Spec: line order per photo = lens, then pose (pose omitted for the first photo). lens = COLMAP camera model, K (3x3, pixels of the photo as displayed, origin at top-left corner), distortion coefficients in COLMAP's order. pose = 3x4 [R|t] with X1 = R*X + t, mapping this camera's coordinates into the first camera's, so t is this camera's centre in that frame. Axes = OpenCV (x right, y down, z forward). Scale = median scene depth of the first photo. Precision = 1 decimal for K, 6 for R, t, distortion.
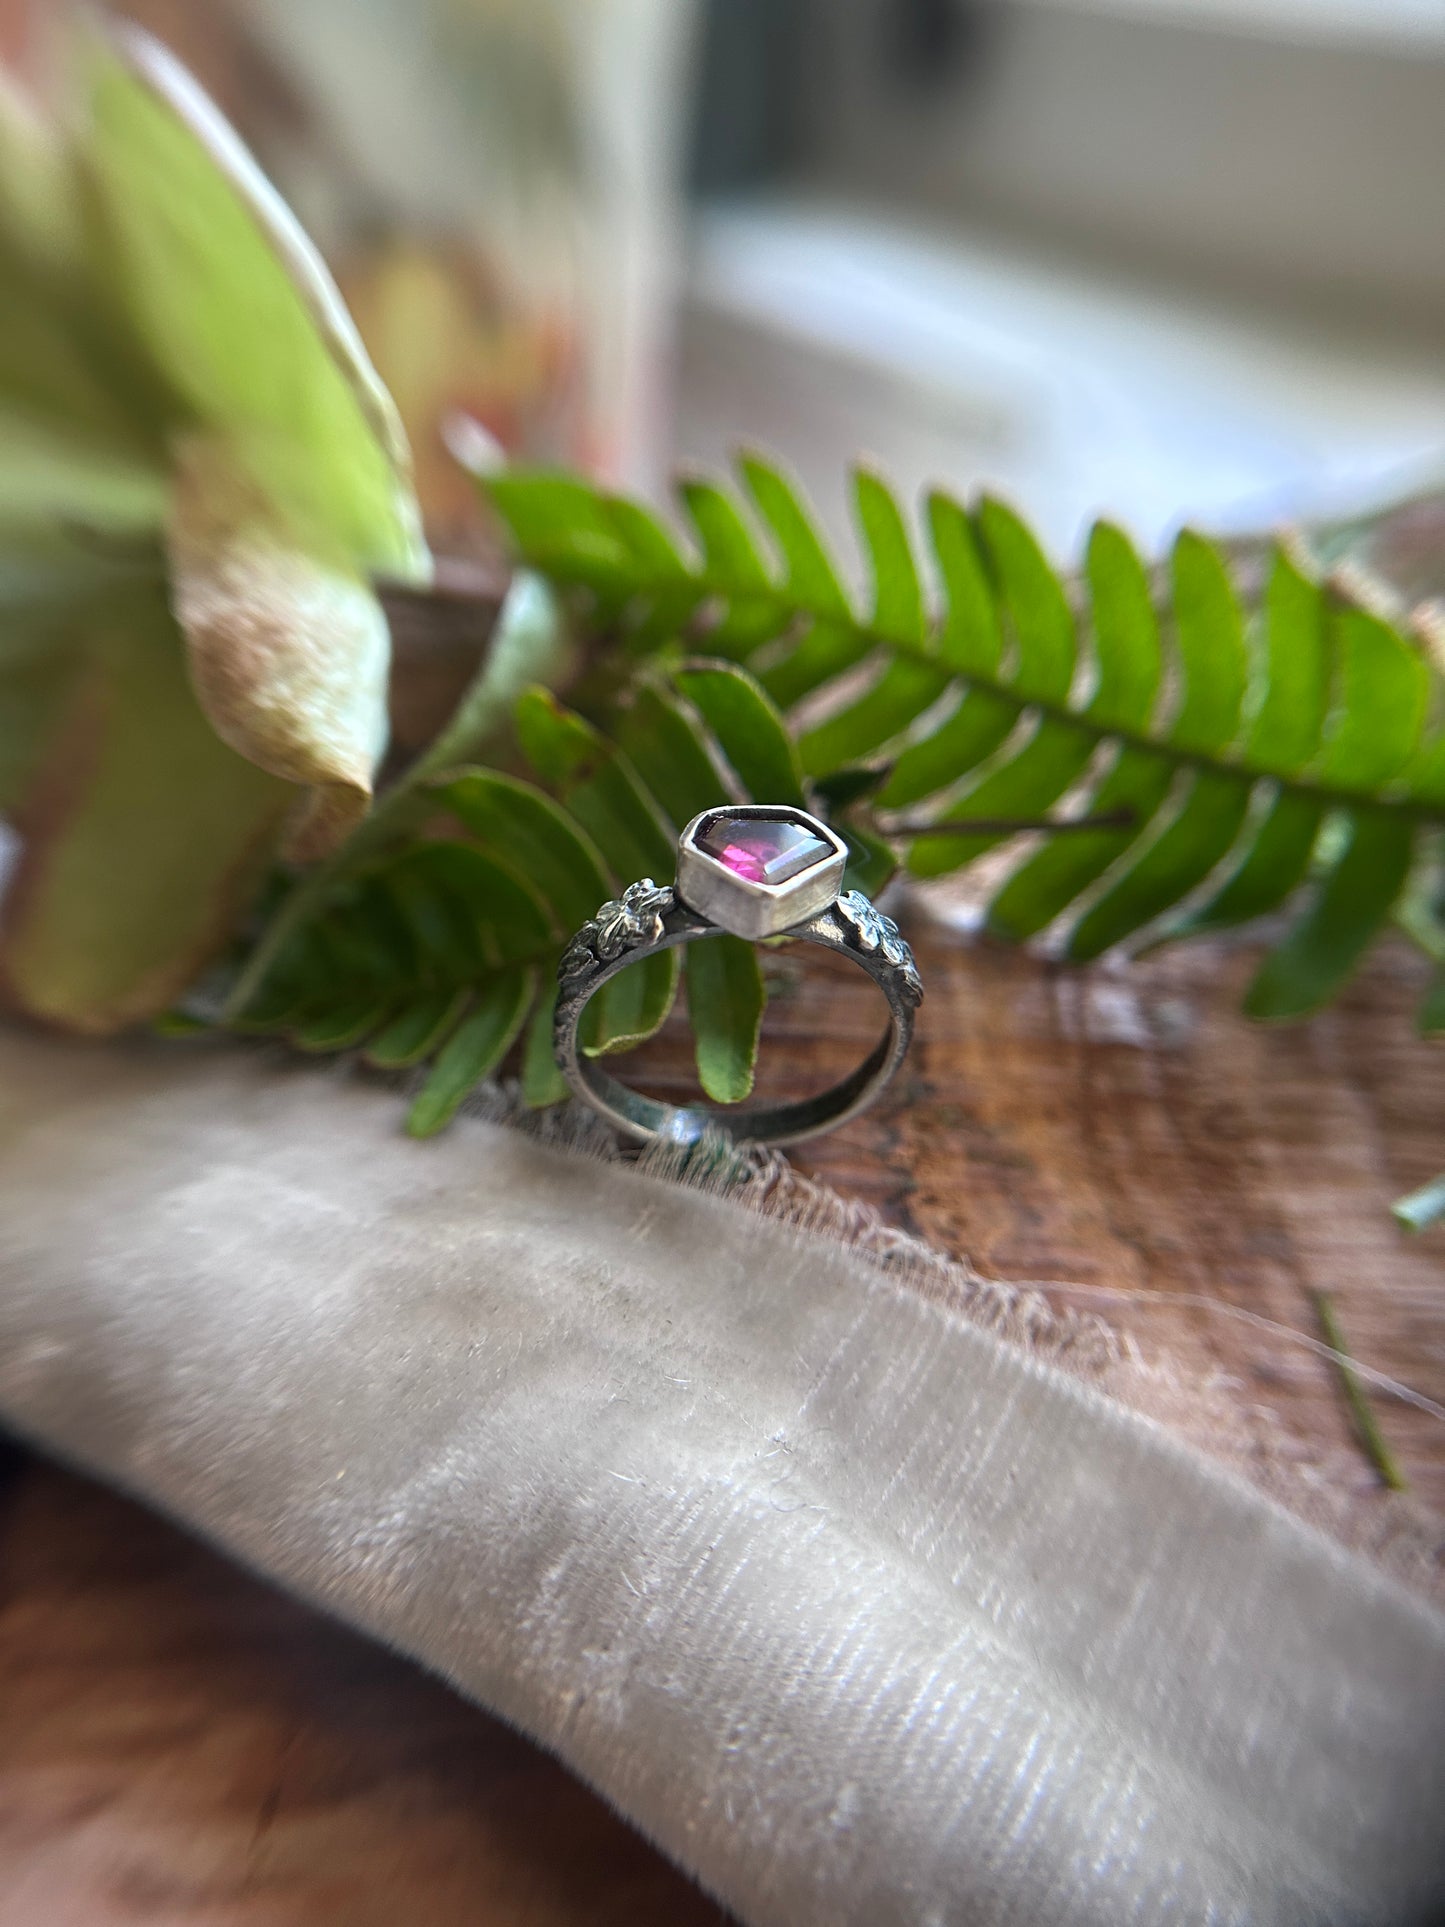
lens RADIAL K [[1682.1, 0, 707.6], [0, 1682.1, 958.9], [0, 0, 1]] dist [0.320684, -0.037328]
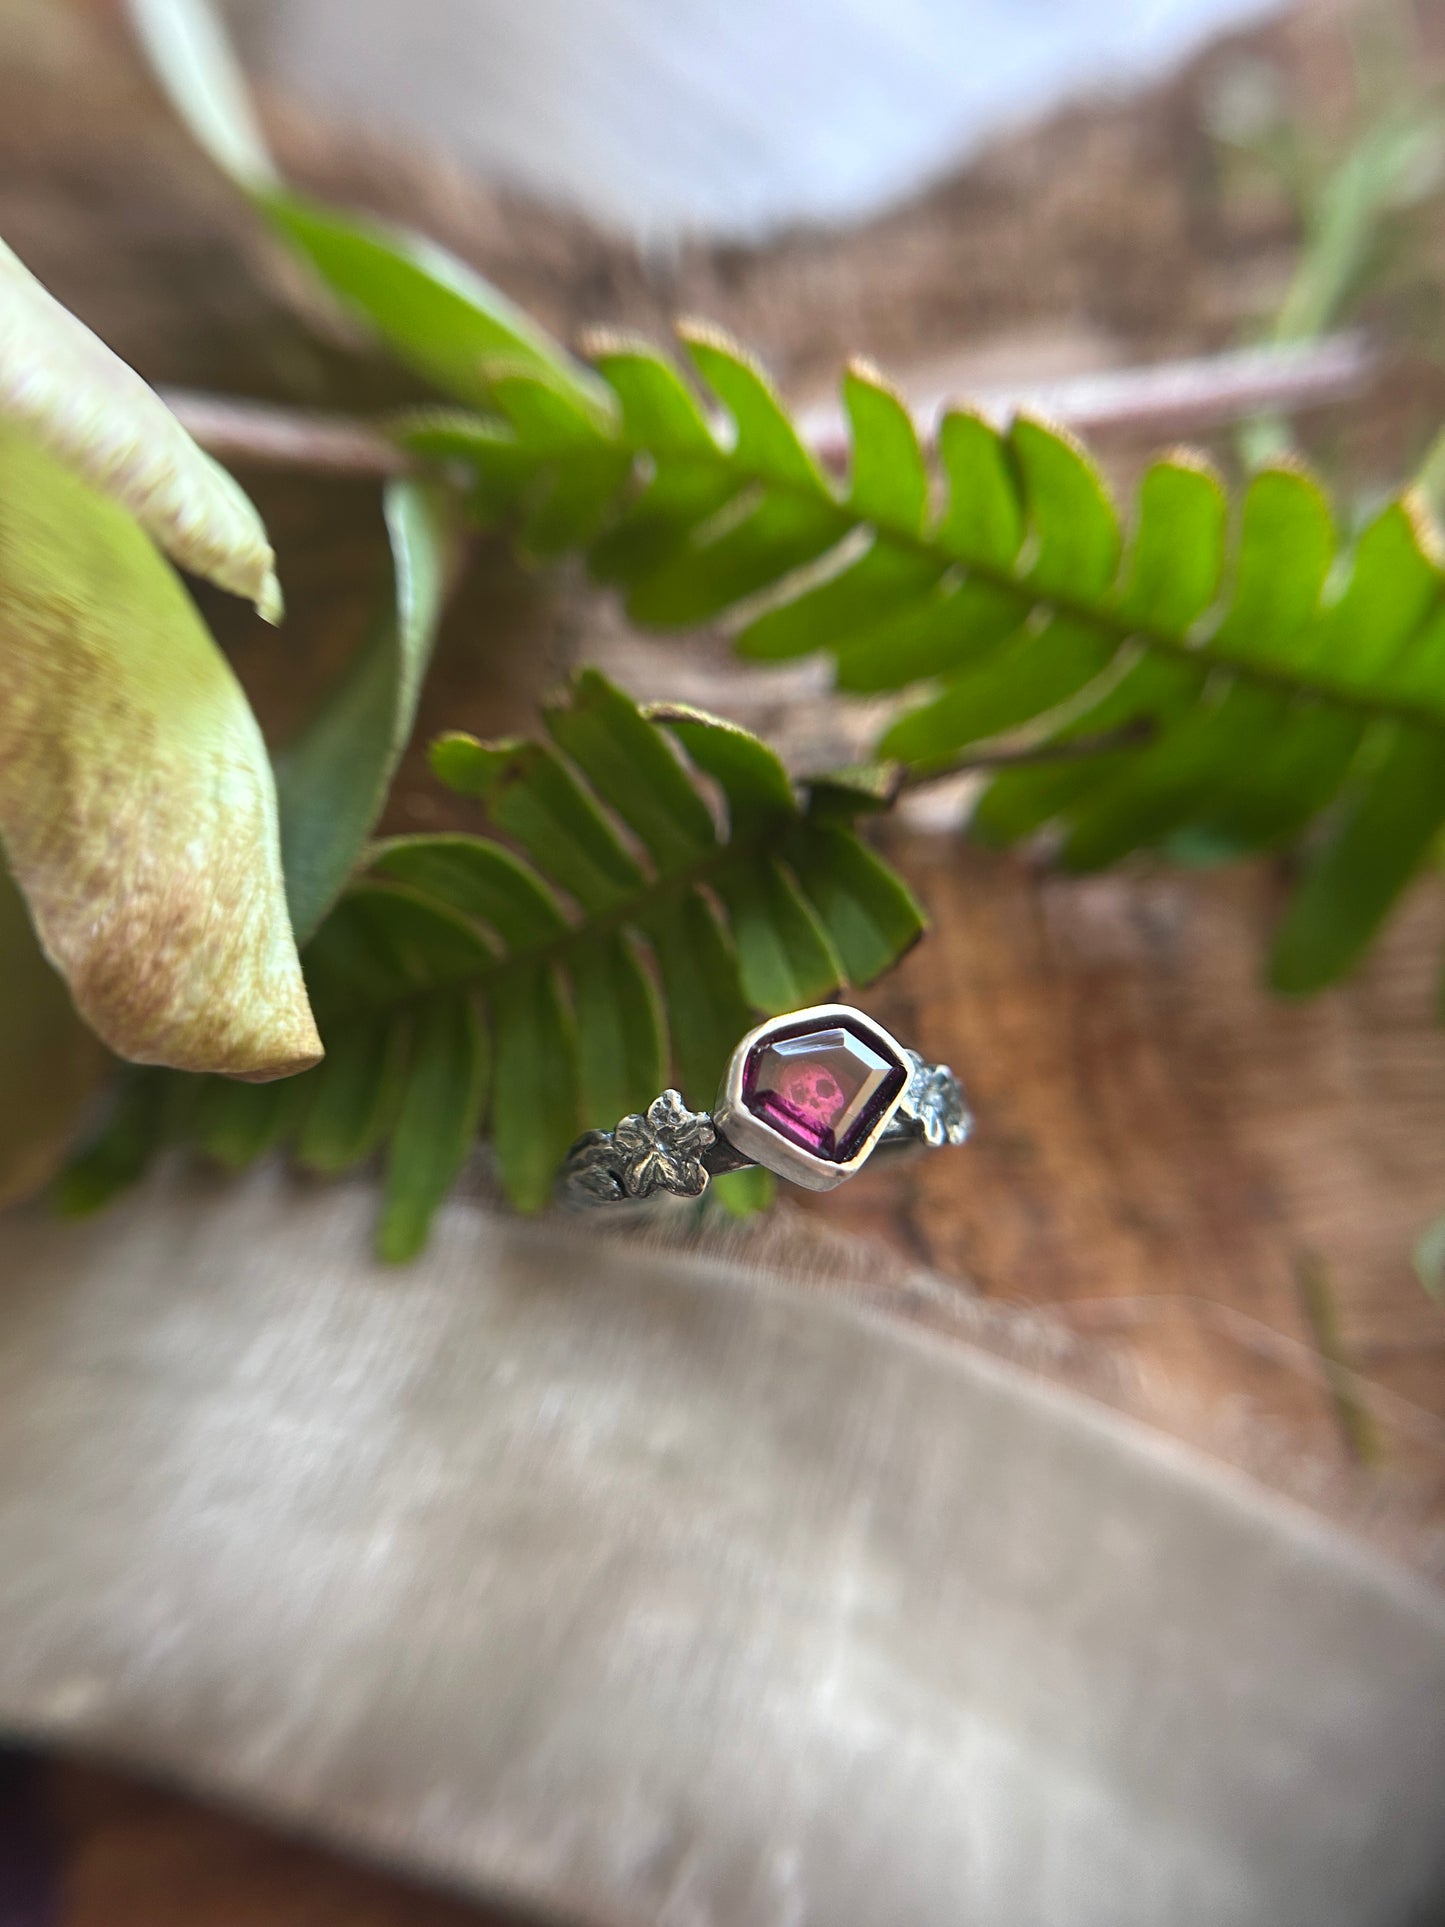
lens RADIAL K [[1682.1, 0, 716.3], [0, 1682.1, 948.1], [0, 0, 1]] dist [0.320684, -0.037328]
pose [[0.981001, -0.122625, 0.150335, -0.119043], [0.027308, 0.854472, 0.518779, -0.487525], [-0.192073, -0.504818, 0.841586, 0.288886]]
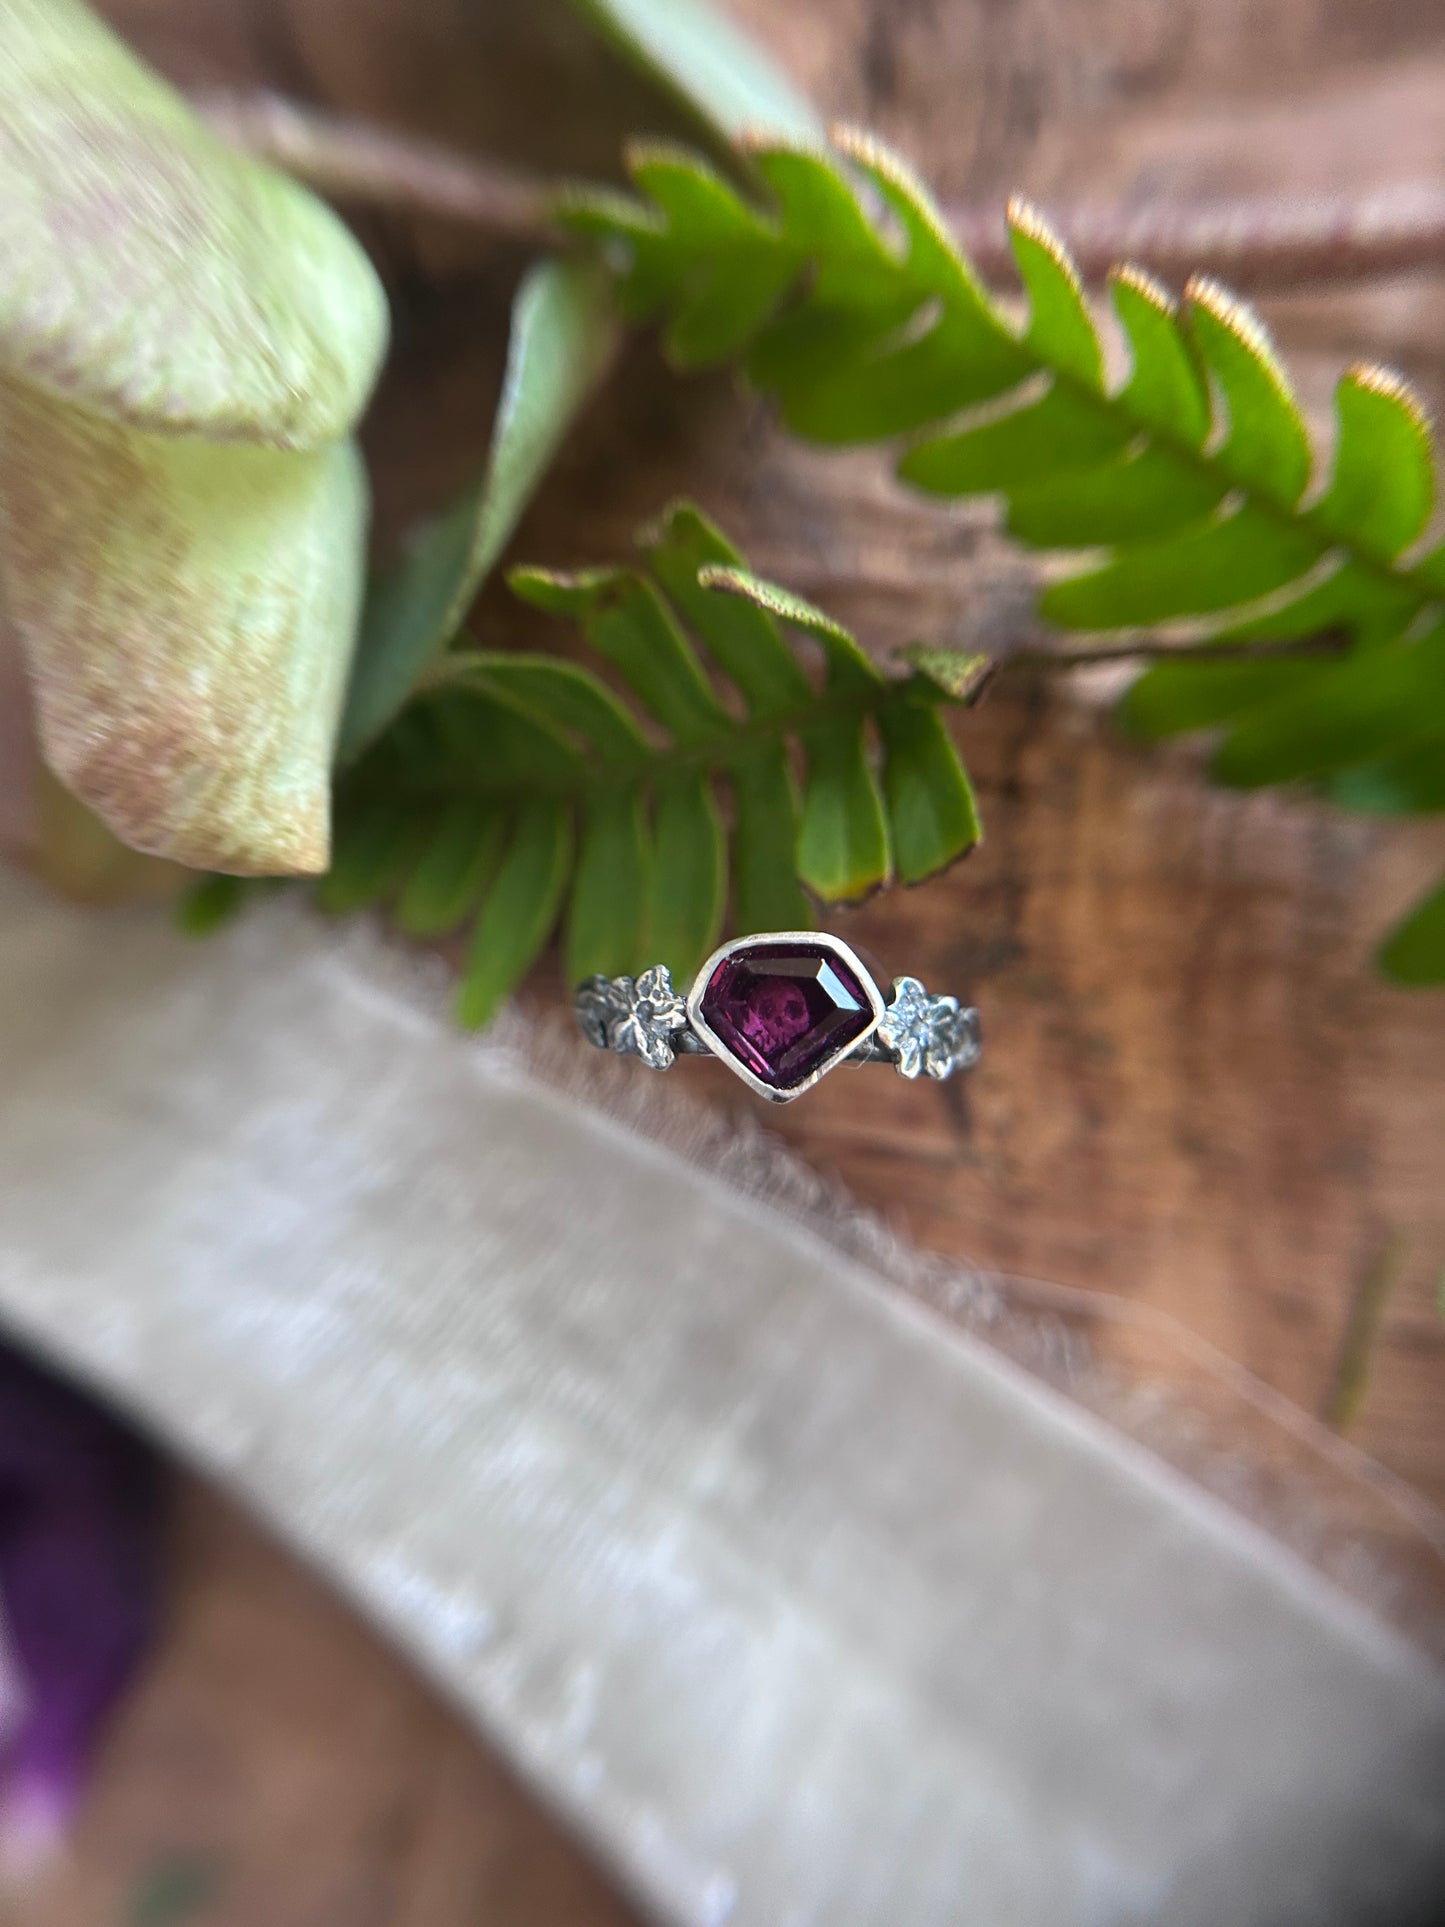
lens RADIAL K [[1682.1, 0, 726.0], [0, 1682.1, 952.9], [0, 0, 1]] dist [0.320684, -0.037328]
pose [[0.982681, 0.096982, -0.157898, 0.127403], [0.045731, 0.698823, 0.713831, -0.605884], [0.179572, -0.708689, 0.682285, 0.370095]]
